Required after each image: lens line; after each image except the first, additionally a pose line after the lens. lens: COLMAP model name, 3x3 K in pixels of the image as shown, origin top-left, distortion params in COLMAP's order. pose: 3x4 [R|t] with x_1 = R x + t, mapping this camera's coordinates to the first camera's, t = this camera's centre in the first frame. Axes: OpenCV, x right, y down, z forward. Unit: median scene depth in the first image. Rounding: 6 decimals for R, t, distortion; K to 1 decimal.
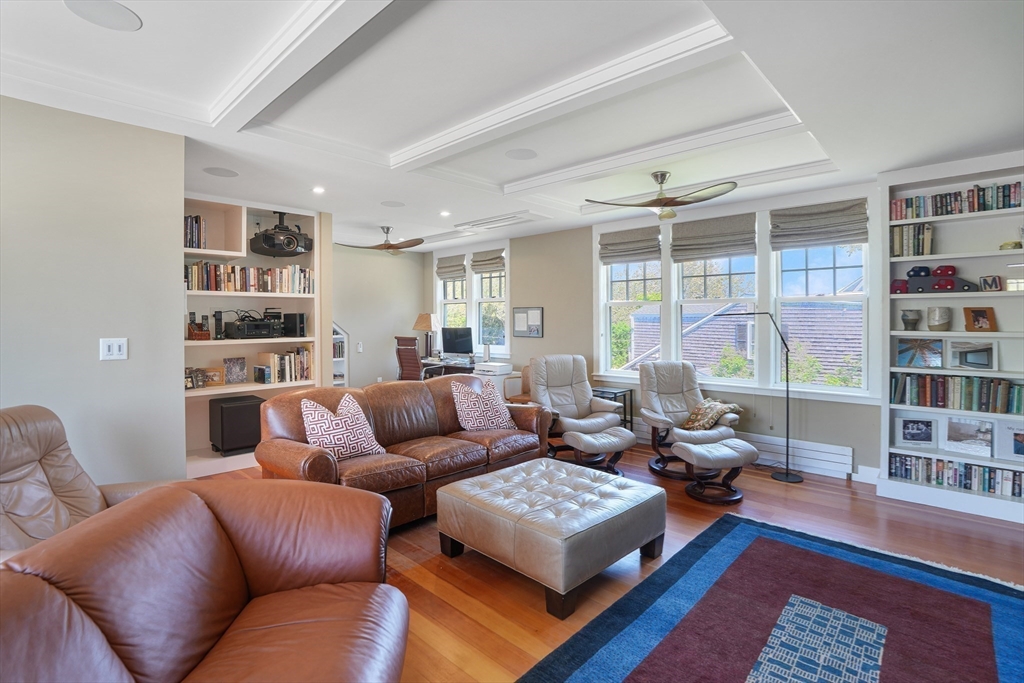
lens RADIAL K [[486.7, 0, 515.3], [0, 486.7, 322.3], [0, 0, 1]] dist [-0.072417, 0.021228]
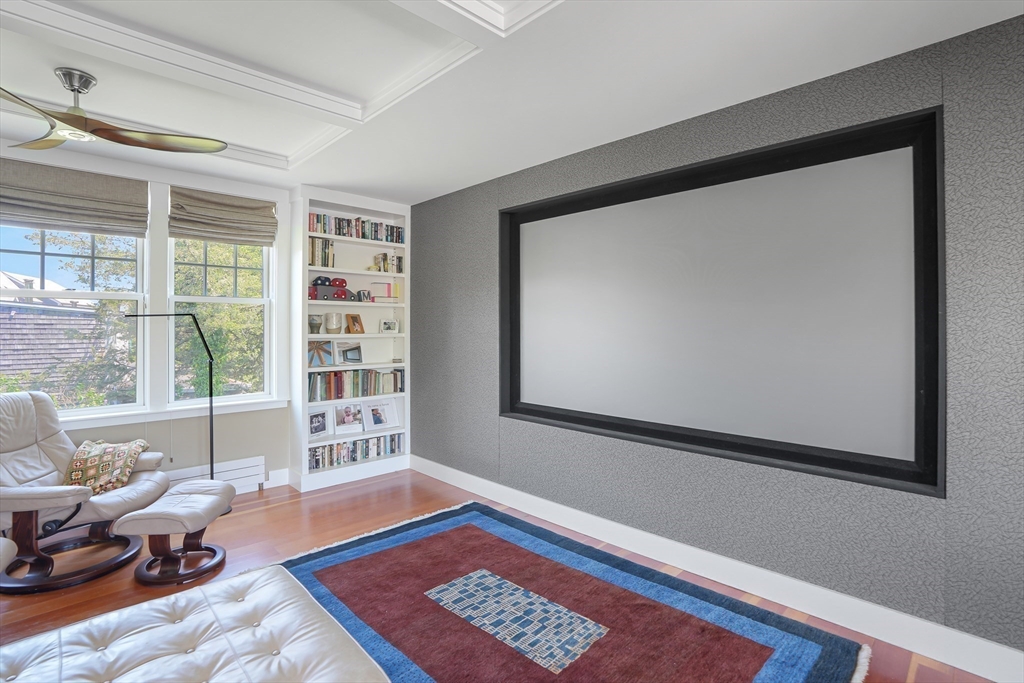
lens RADIAL K [[486.7, 0, 515.3], [0, 486.7, 322.3], [0, 0, 1]] dist [-0.072417, 0.021228]
pose [[0.027039, 0.012957, 0.999550, -0.290032], [0.005869, 0.999897, -0.013120, 0.008937], [-0.999617, 0.006221, 0.026961, 0.518508]]
